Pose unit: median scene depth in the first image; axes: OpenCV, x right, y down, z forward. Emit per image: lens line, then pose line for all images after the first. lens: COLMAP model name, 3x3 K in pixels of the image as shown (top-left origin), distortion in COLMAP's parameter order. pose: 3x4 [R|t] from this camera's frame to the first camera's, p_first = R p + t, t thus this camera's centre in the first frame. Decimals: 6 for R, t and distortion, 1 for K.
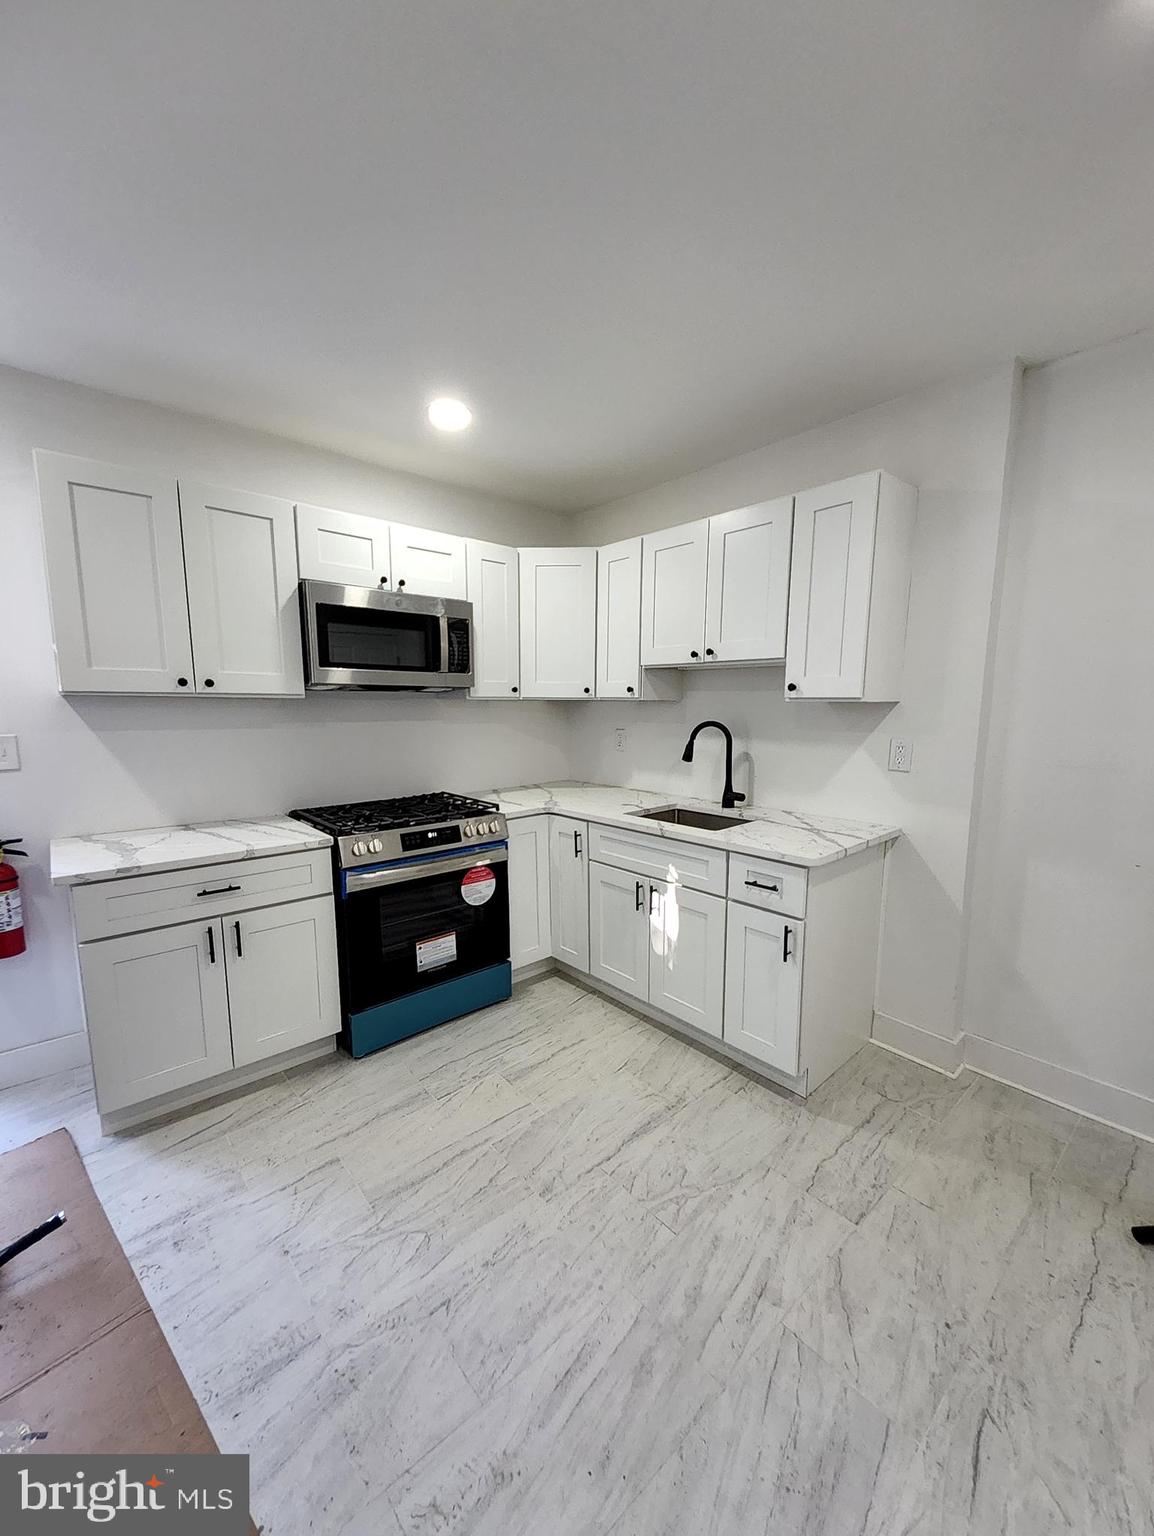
lens RADIAL K [[614.4, 0, 591.6], [0, 614.4, 786.6], [0, 0, 1]] dist [0.013152, -0.001708]
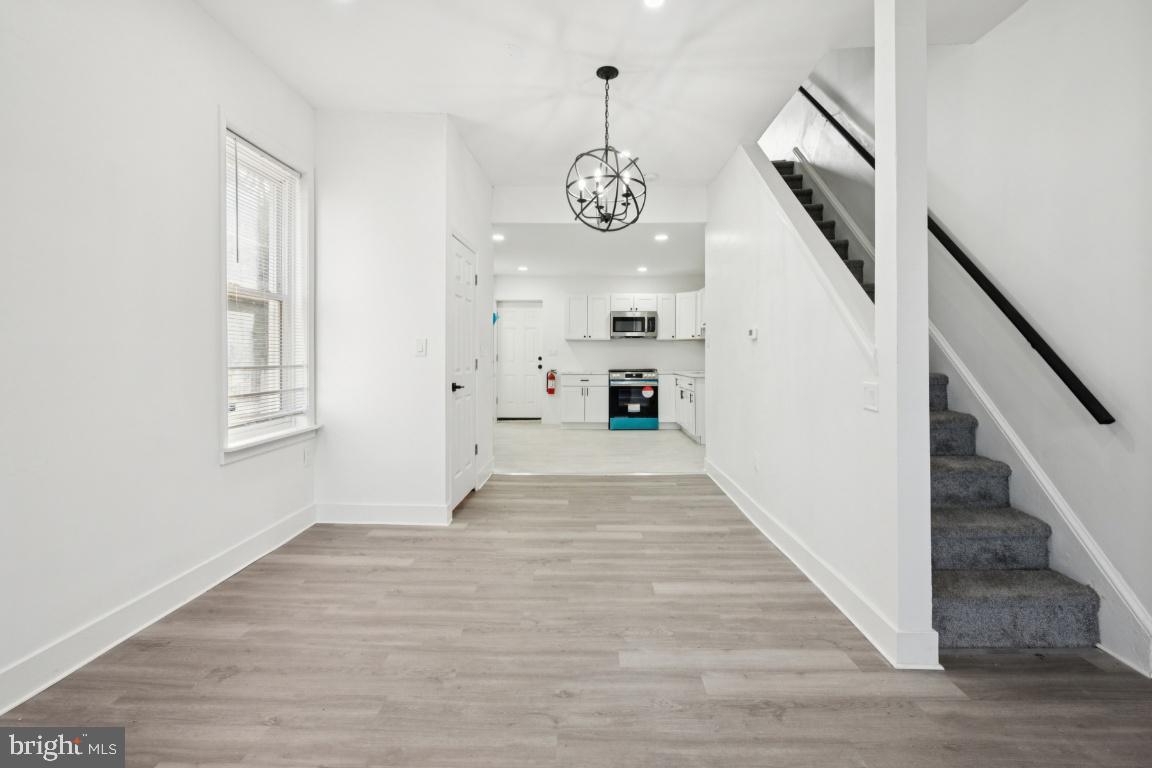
lens RADIAL K [[524.8, 0, 587.8], [0, 524.8, 355.7], [0, 0, 1]] dist [-0.002506, -0.001013]
pose [[0.742534, -0.005579, -0.669785, 1.625819], [-0.092883, 0.989447, -0.111213, 0.334761], [0.663337, 0.144791, 0.734179, -1.508380]]
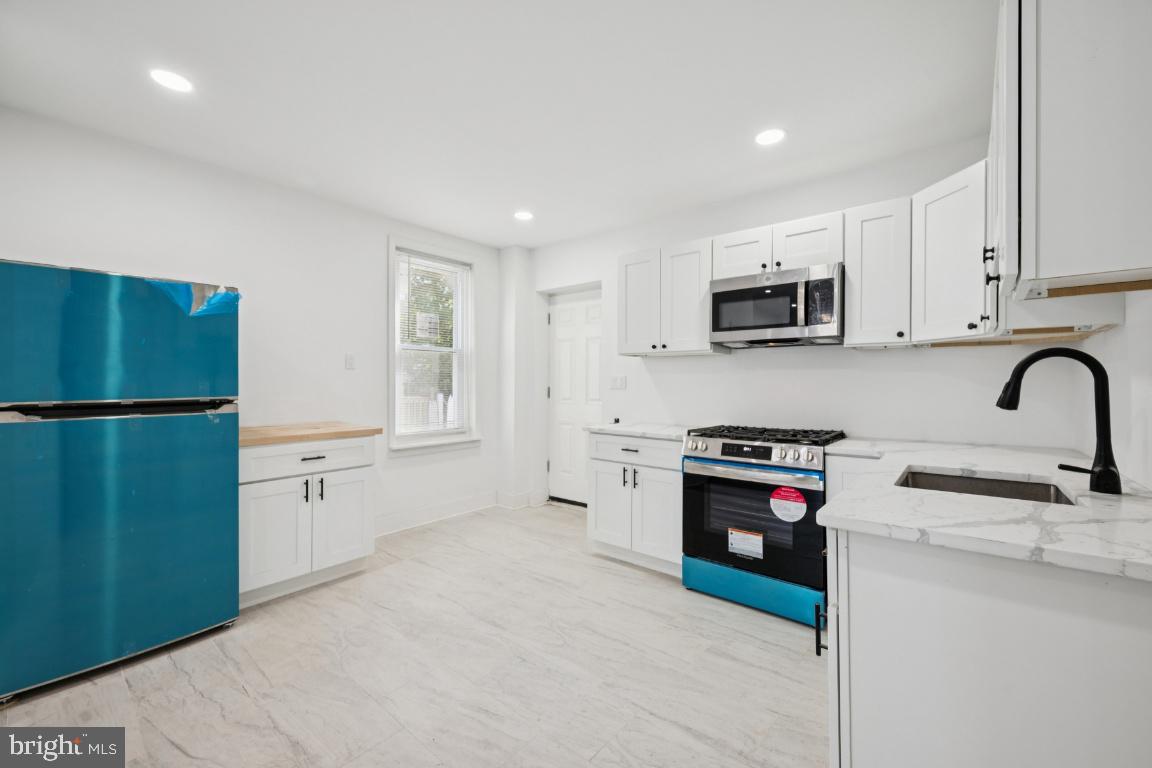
lens RADIAL K [[470.9, 0, 570.3], [0, 470.9, 382.6], [0, 0, 1]] dist [-0.003566, -0.000490]
pose [[0.121135, -0.006749, -0.992613, 0.667561], [-0.147780, 0.988710, -0.024757, 0.018683], [0.981574, 0.149688, 0.118770, 0.480695]]
